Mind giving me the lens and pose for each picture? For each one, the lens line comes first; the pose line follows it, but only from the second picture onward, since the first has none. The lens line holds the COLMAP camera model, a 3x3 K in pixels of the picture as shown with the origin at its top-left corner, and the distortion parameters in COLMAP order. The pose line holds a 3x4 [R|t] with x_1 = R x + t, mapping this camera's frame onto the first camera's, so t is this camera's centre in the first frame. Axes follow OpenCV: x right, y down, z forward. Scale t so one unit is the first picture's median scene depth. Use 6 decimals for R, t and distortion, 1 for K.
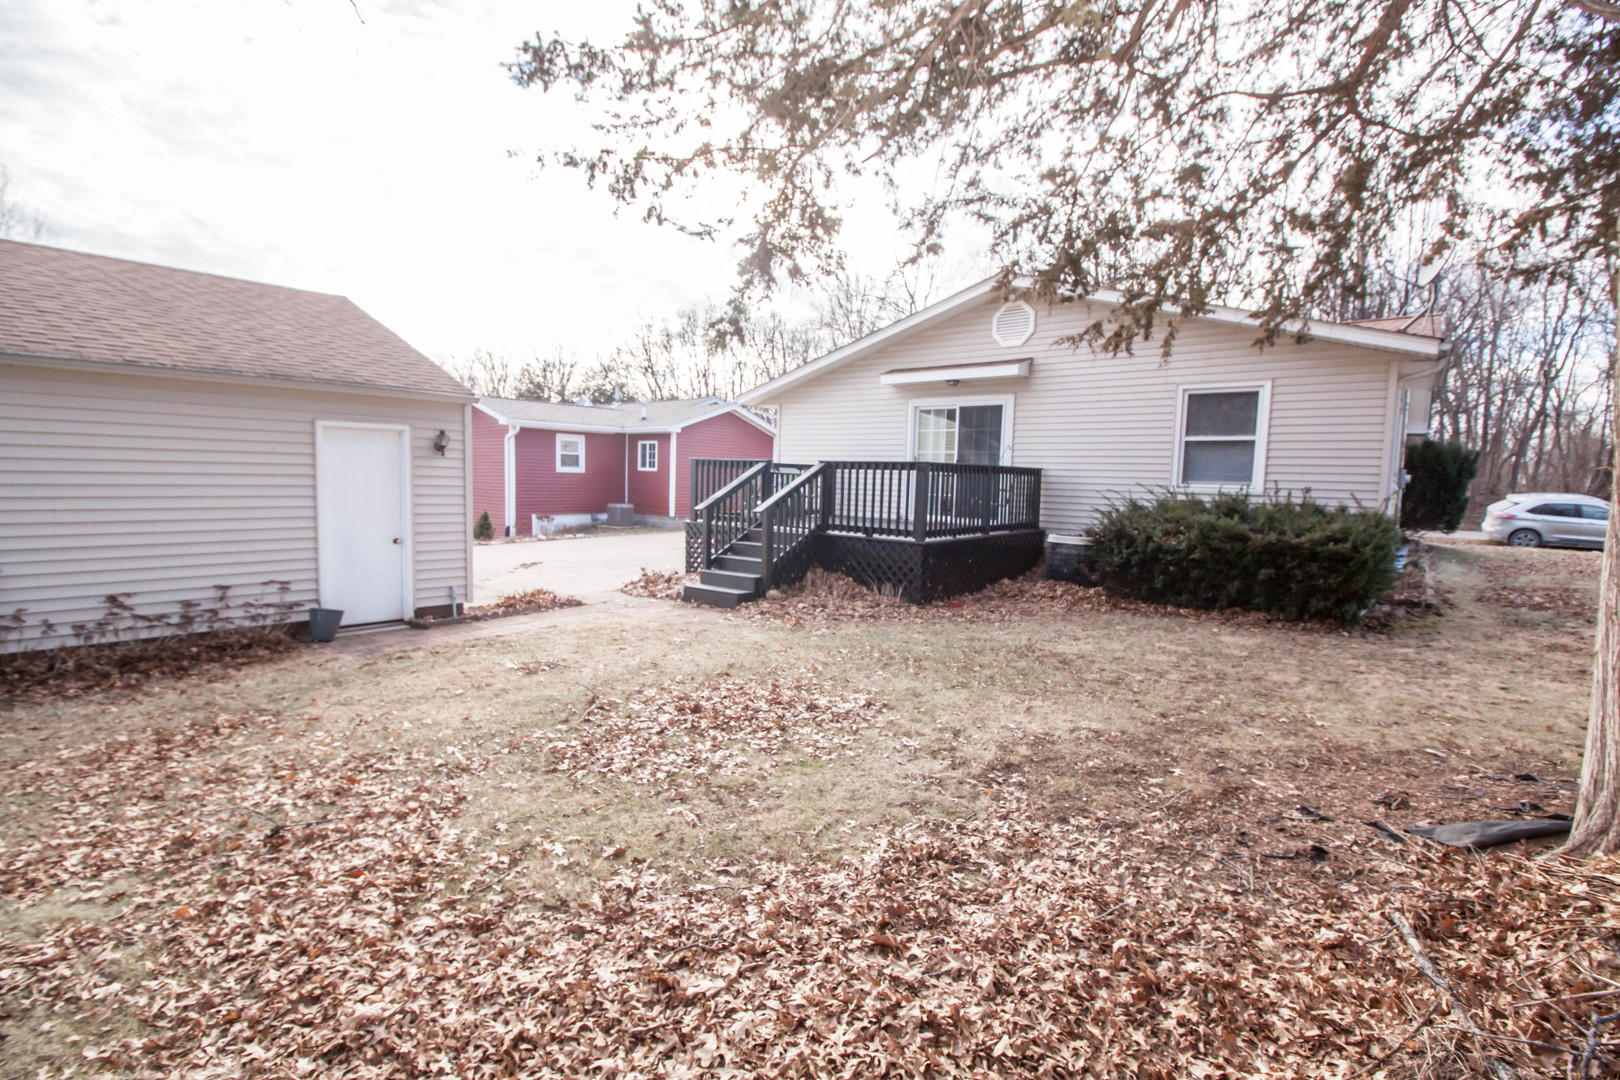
lens RADIAL K [[748.3, 0, 813.4], [0, 748.3, 540.4], [0, 0, 1]] dist [-0.005777, -0.001133]
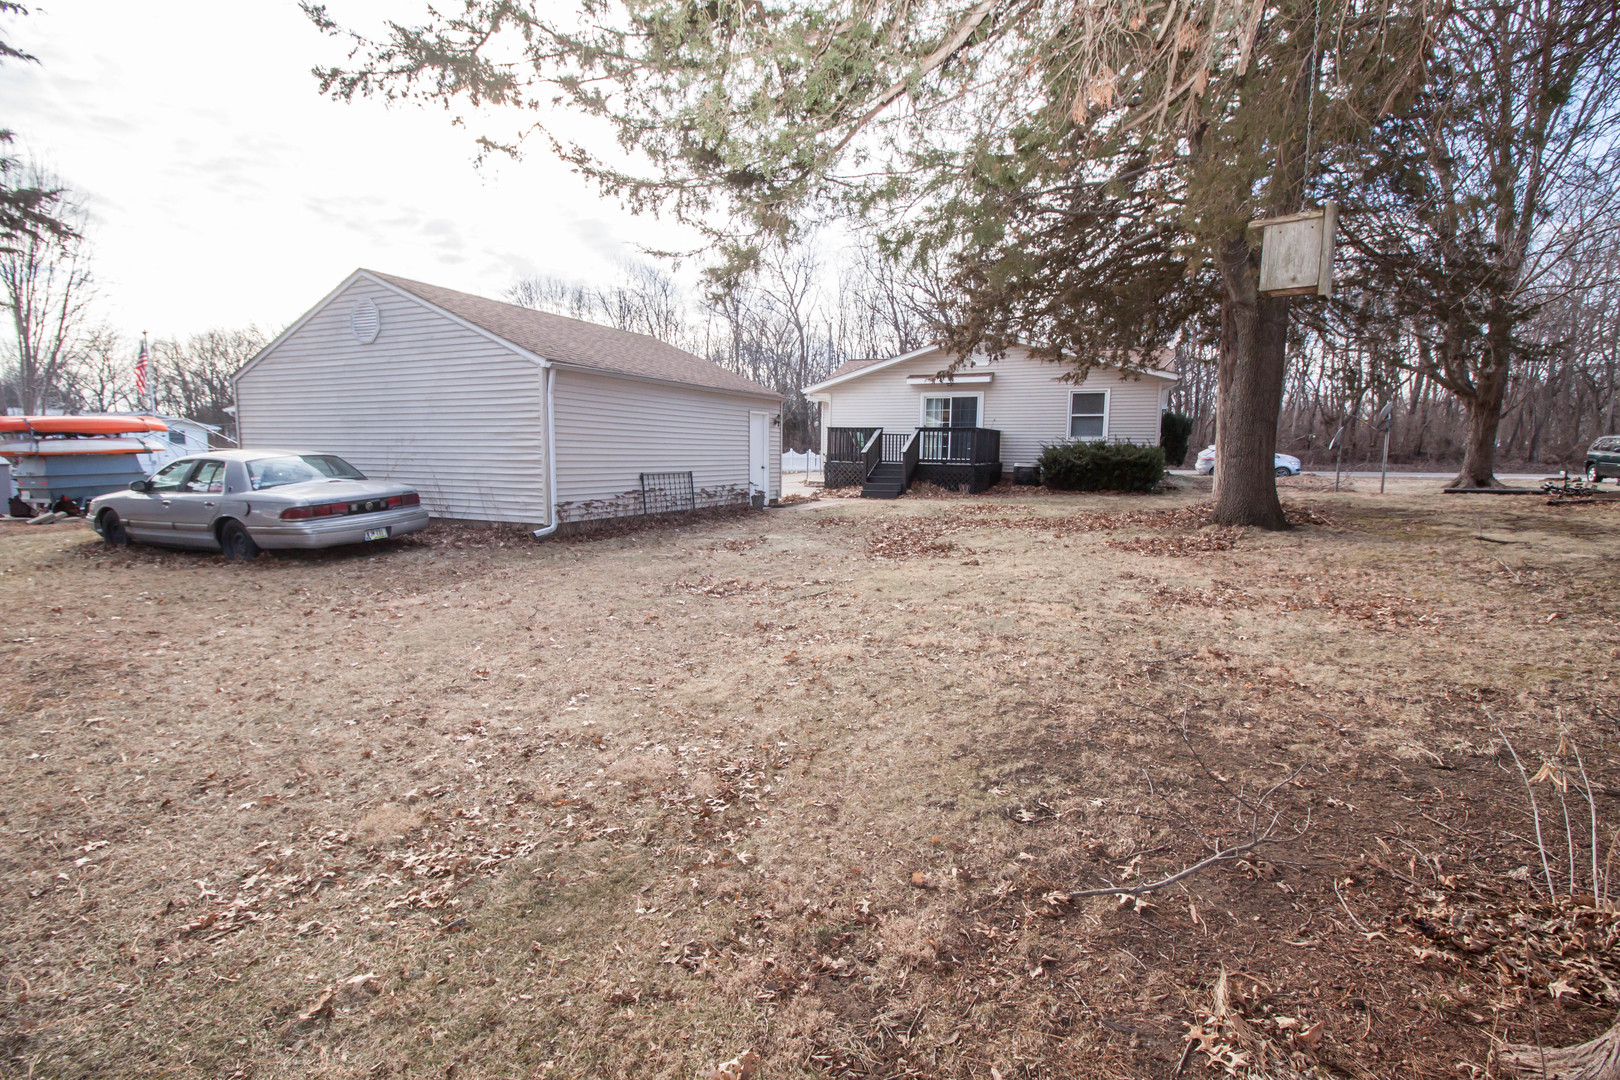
lens RADIAL K [[748.3, 0, 805.2], [0, 748.3, 539.0], [0, 0, 1]] dist [-0.005777, -0.001133]
pose [[0.968433, -0.046312, 0.244935, -0.673348], [0.036055, 0.998281, 0.046196, 0.076060], [-0.246654, -0.035907, 0.968438, -0.759967]]
